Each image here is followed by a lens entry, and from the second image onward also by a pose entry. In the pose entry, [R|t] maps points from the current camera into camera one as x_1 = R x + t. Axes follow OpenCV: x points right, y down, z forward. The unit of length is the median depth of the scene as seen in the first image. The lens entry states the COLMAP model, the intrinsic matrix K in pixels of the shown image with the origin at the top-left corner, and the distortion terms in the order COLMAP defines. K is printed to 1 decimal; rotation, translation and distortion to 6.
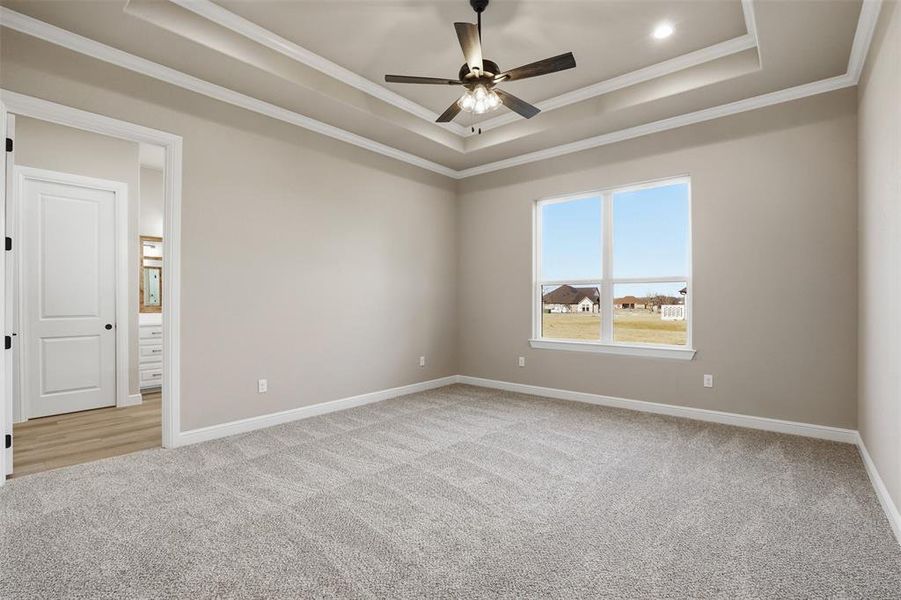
lens RADIAL K [[419.7, 0, 448.3], [0, 419.7, 296.4], [0, 0, 1]] dist [-0.035356, 0.010669]
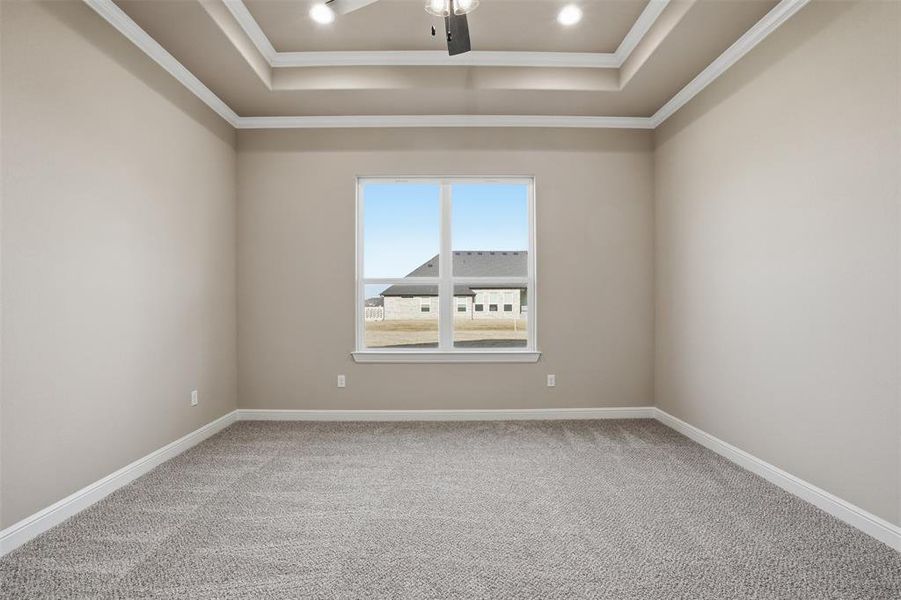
lens RADIAL K [[419.7, 0, 450.8], [0, 419.7, 303.6], [0, 0, 1]] dist [-0.035356, 0.010669]
pose [[0.756181, 0.005847, 0.654337, -0.229860], [-0.005346, 0.999982, -0.002757, 0.016845], [-0.654341, -0.001413, 0.756198, 0.361636]]
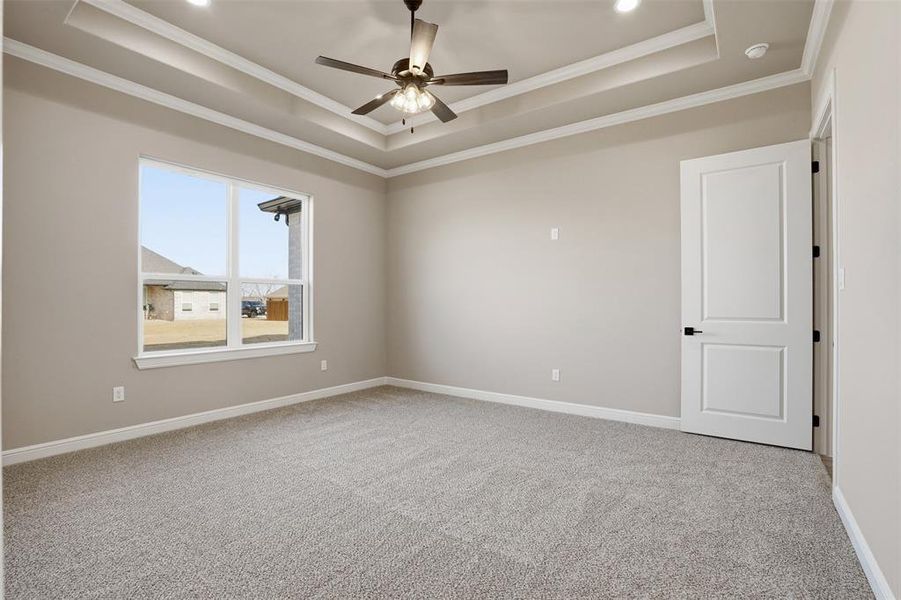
lens RADIAL K [[419.7, 0, 431.1], [0, 419.7, 301.0], [0, 0, 1]] dist [-0.035356, 0.010669]
pose [[-0.036825, 0.012267, 0.999246, -0.622367], [-0.001611, 0.999923, -0.012334, 0.023442], [-0.999320, -0.002064, -0.036802, 0.690852]]
